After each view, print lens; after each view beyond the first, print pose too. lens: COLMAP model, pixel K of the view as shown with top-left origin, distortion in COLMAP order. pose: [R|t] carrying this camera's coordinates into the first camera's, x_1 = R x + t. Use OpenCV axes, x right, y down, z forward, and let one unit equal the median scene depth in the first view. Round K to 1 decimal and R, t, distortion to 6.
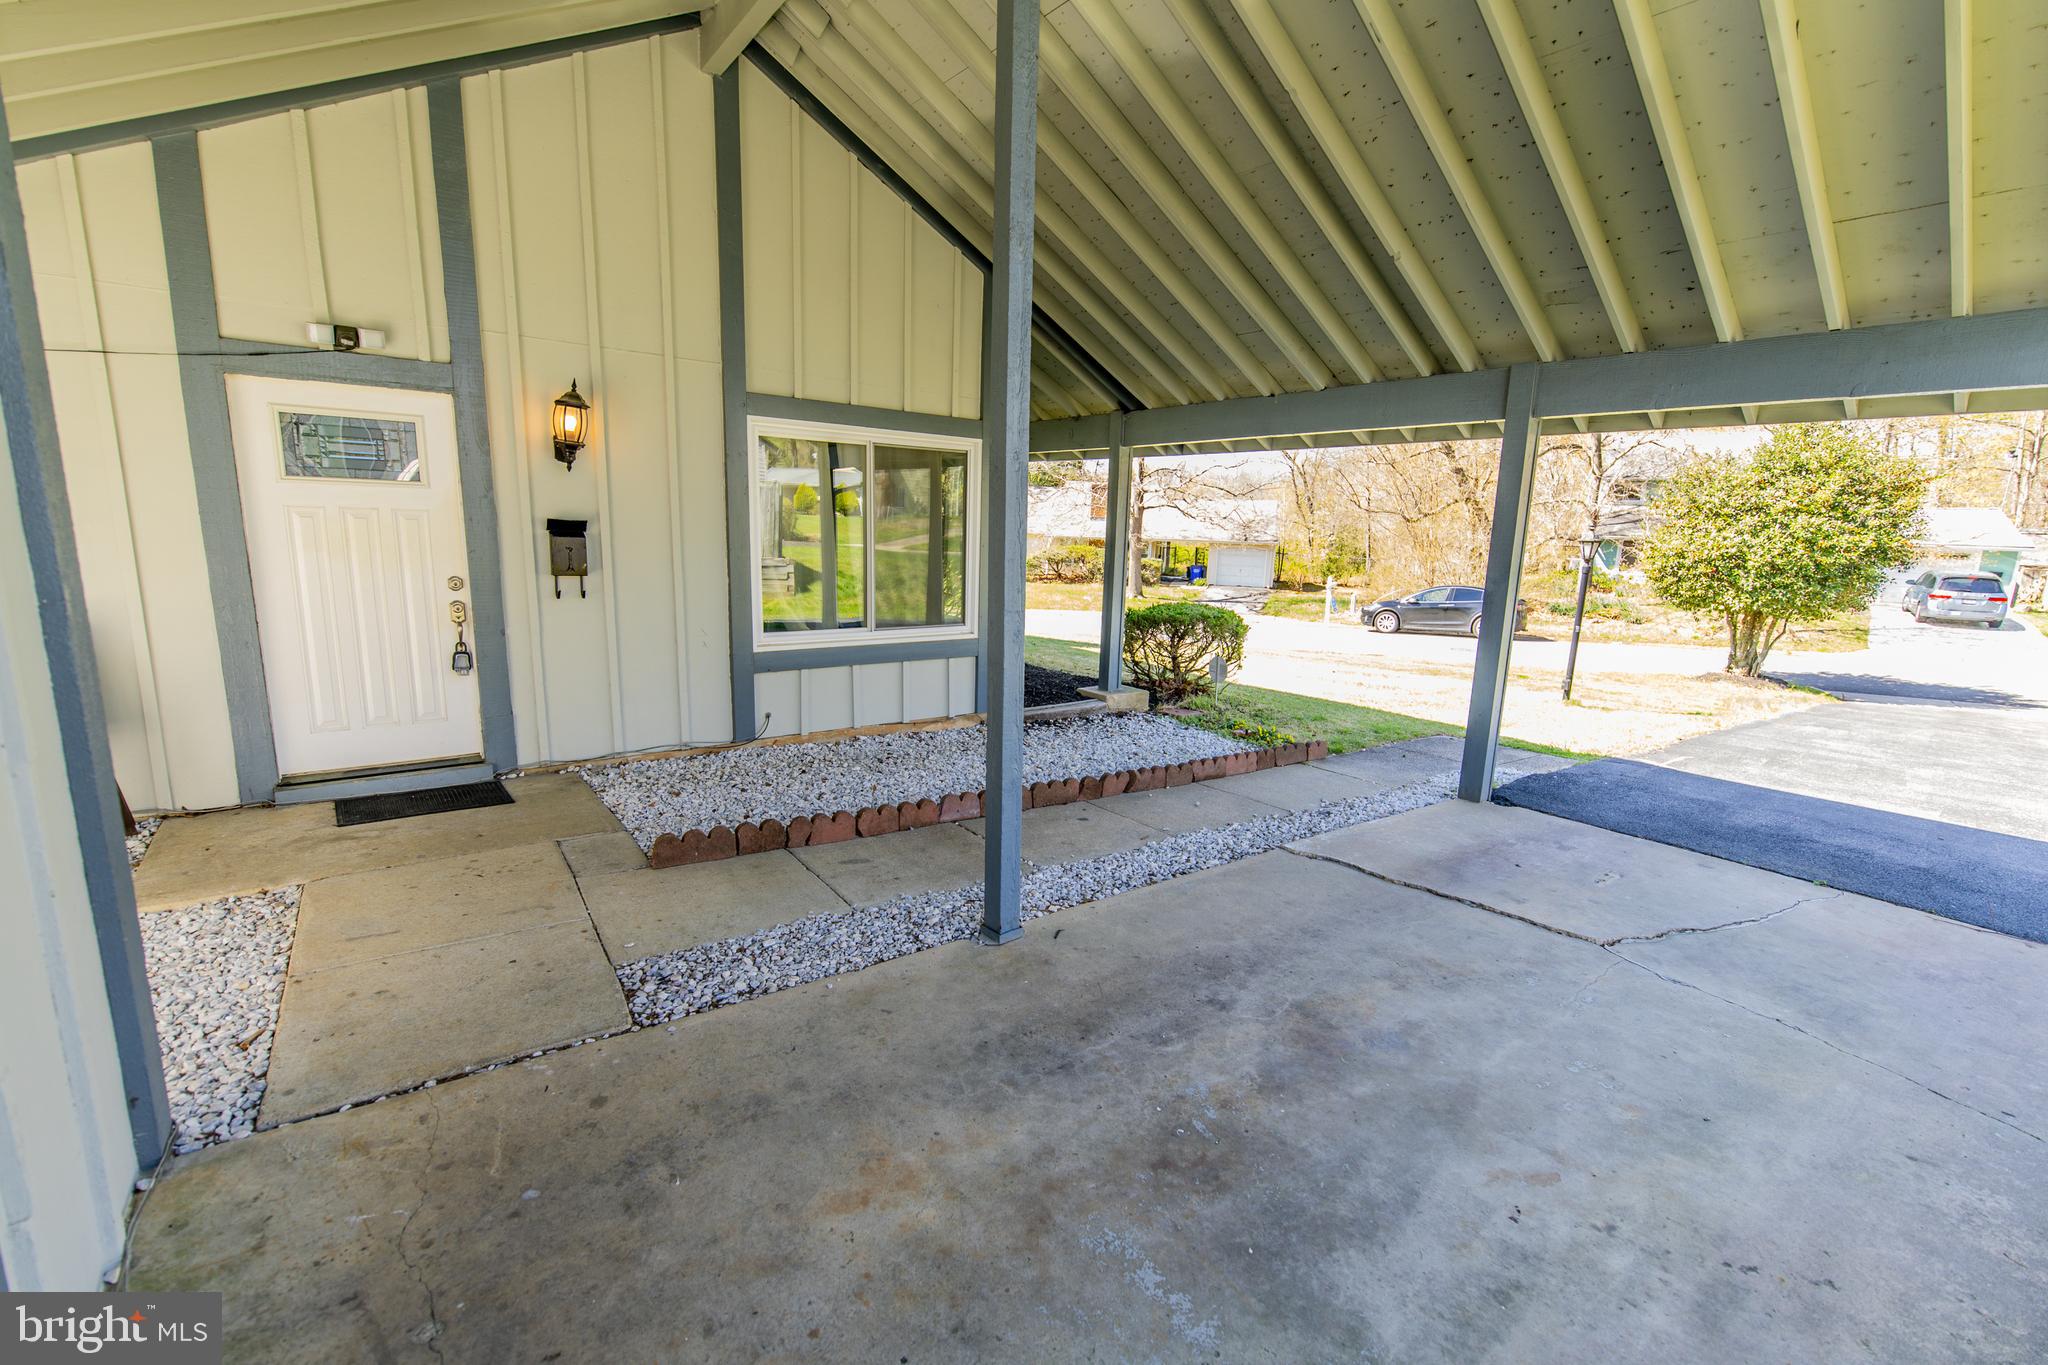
lens RADIAL K [[875.1, 0, 1034.6], [0, 875.1, 686.7], [0, 0, 1]] dist [0.000266, -0.000841]
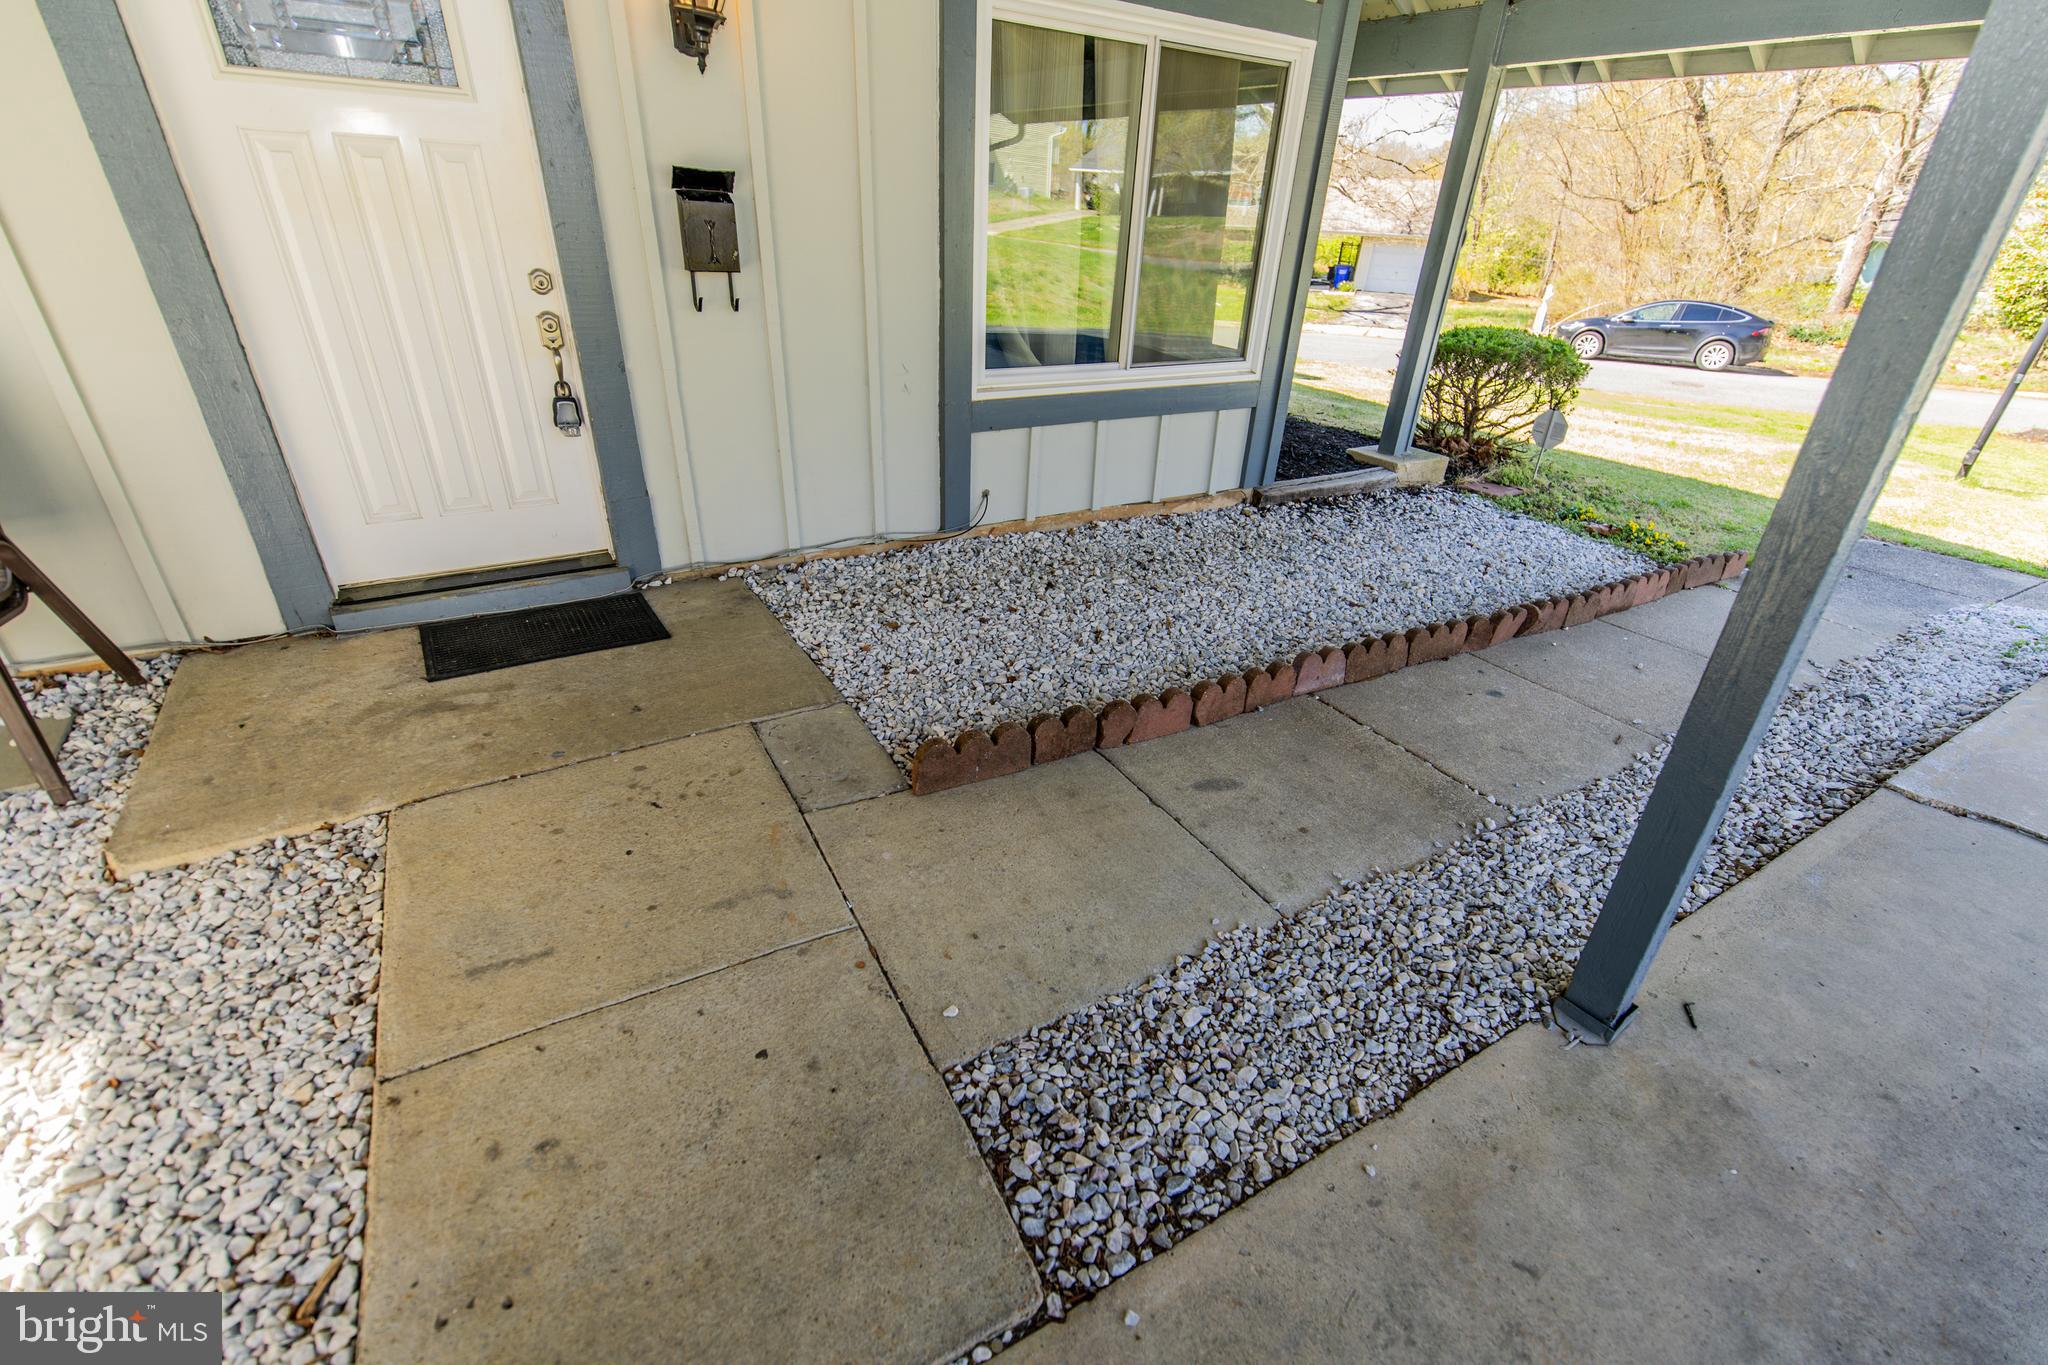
lens RADIAL K [[875.1, 0, 1034.6], [0, 875.1, 682.0], [0, 0, 1]] dist [0.000266, -0.000841]
pose [[0.995599, 0.058740, -0.073021, -0.249968], [-0.033378, 0.950347, 0.309398, -0.051527], [0.087569, -0.305599, 0.948125, 0.354092]]
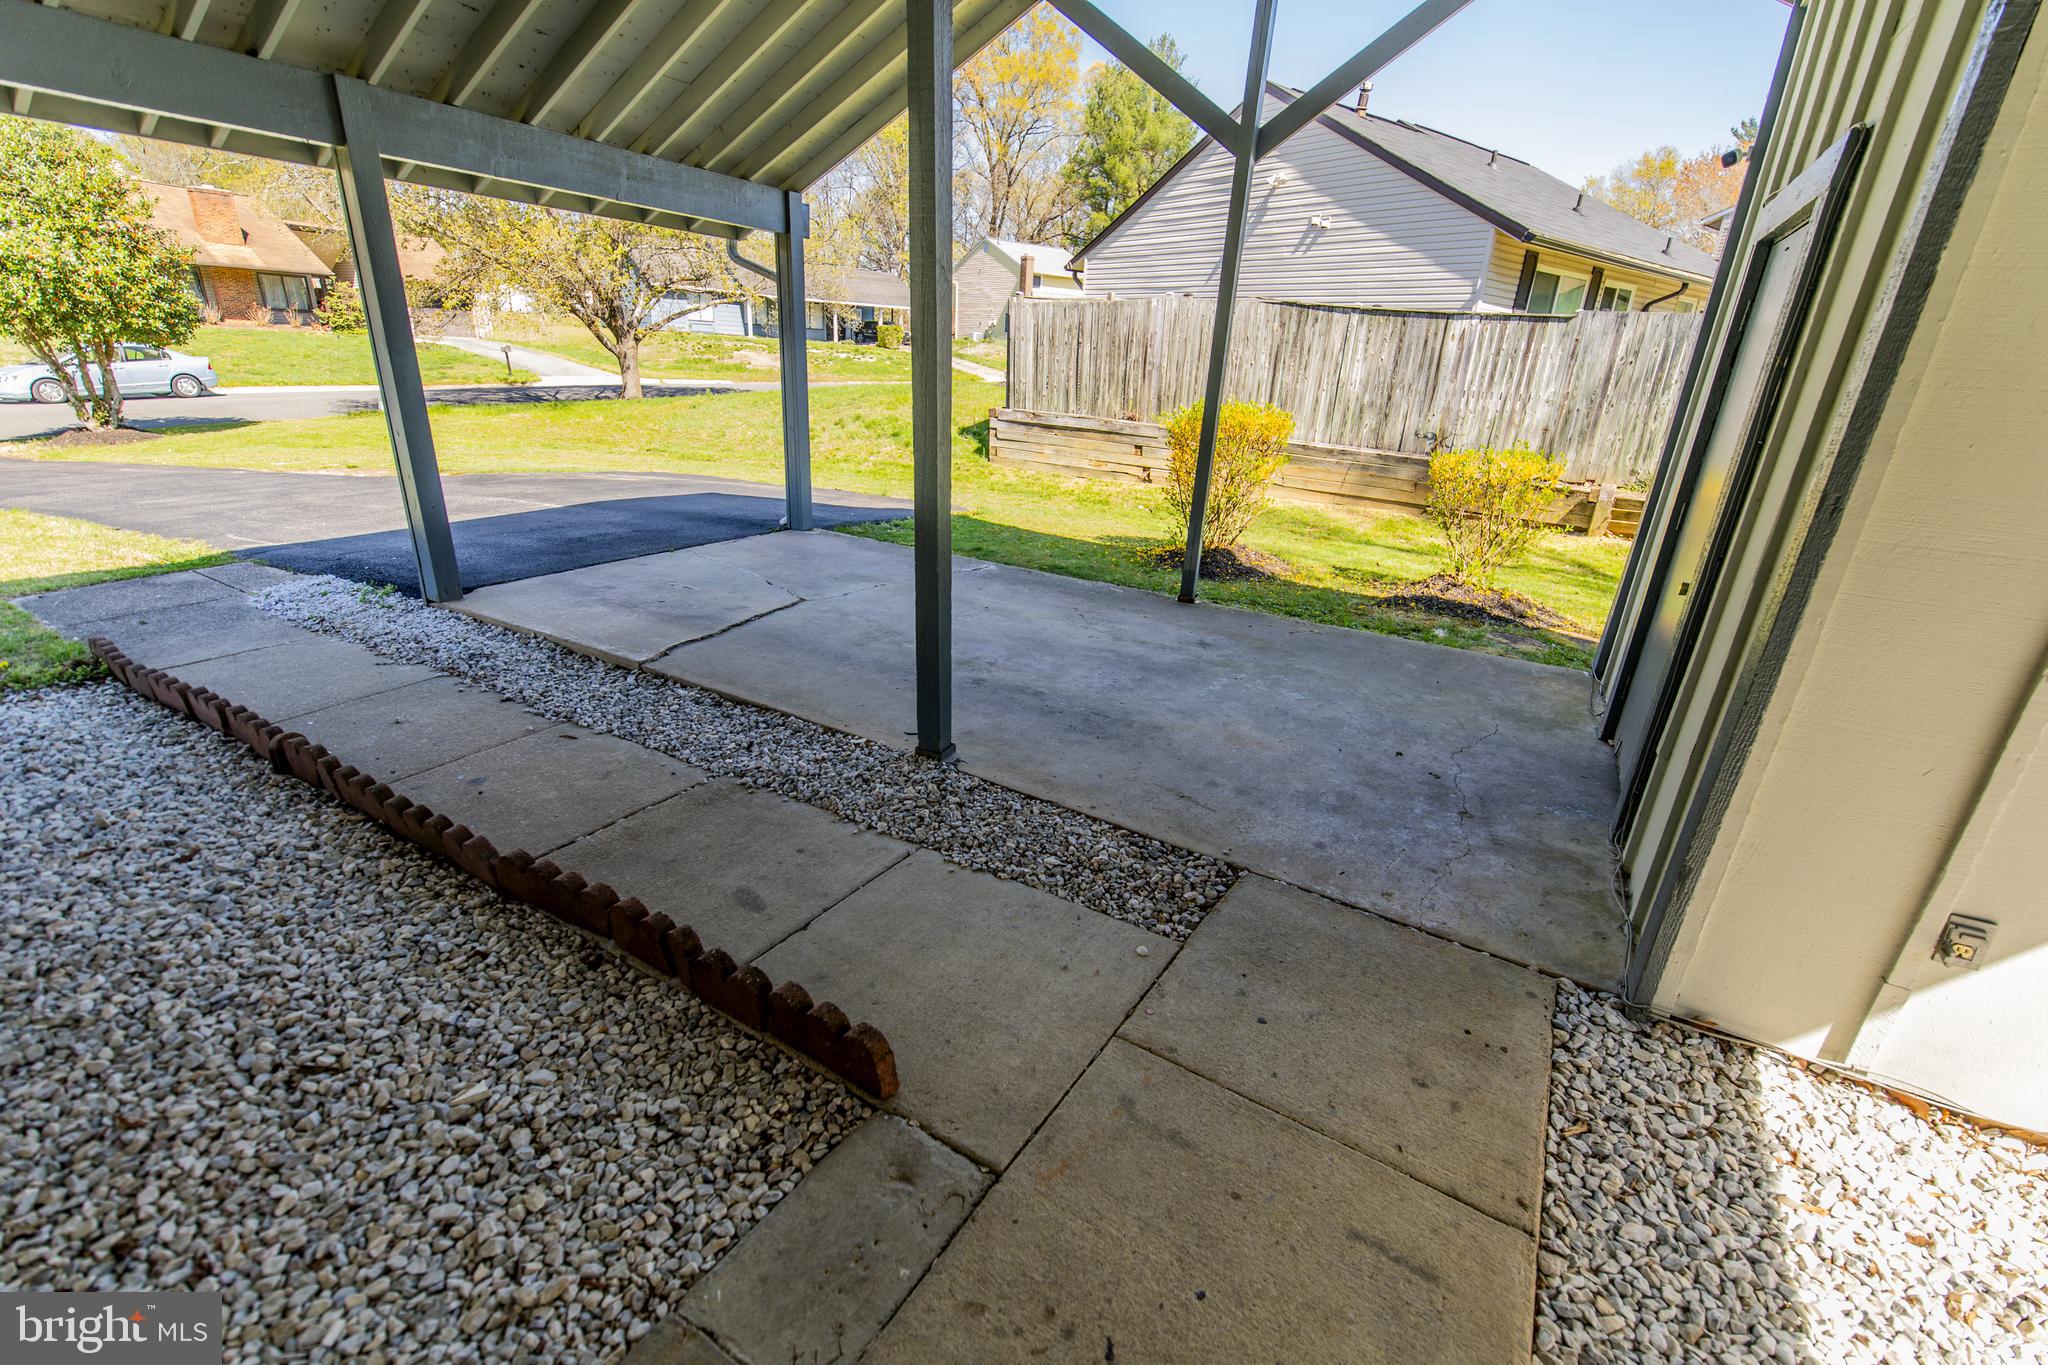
lens RADIAL K [[875.1, 0, 1032.0], [0, 875.1, 696.2], [0, 0, 1]] dist [0.000266, -0.000841]
pose [[-0.378830, -0.391417, 0.838618, -0.634909], [0.101200, 0.883203, 0.457942, -0.163347], [-0.919917, 0.258350, -0.294972, 0.819200]]
